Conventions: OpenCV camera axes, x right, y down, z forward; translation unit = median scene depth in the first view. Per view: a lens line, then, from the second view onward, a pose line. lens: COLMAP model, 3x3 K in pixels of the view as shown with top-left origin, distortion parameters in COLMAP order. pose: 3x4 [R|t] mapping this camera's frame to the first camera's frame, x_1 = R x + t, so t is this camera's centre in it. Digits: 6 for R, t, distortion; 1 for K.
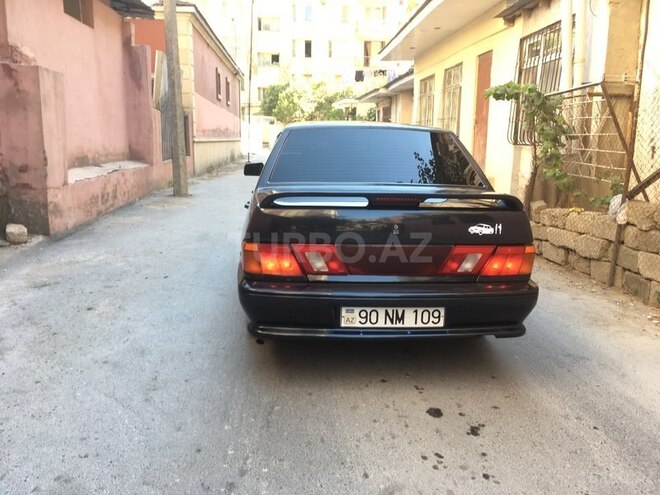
lens RADIAL K [[561.3, 0, 330.0], [0, 561.3, 247.5], [0, 0, 1]] dist [0.073728, -0.114950]
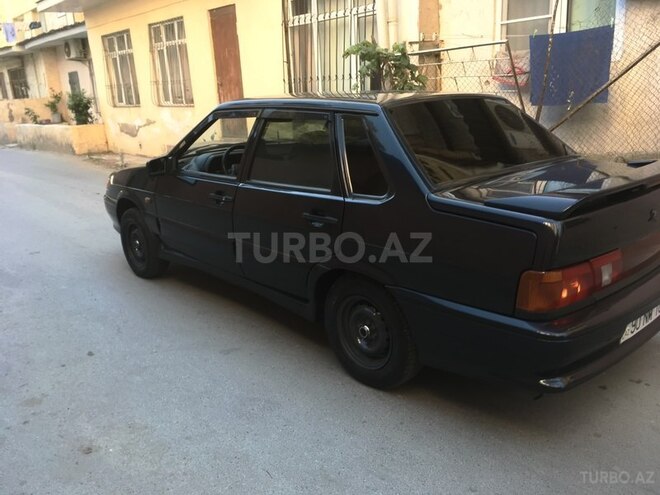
lens RADIAL K [[561.3, 0, 330.0], [0, 561.3, 247.5], [0, 0, 1]] dist [0.073728, -0.114950]
pose [[0.782139, -0.214583, 0.584990, -0.218354], [0.173809, 0.976700, 0.125884, -0.050130], [-0.598372, 0.003217, 0.801212, 0.165748]]
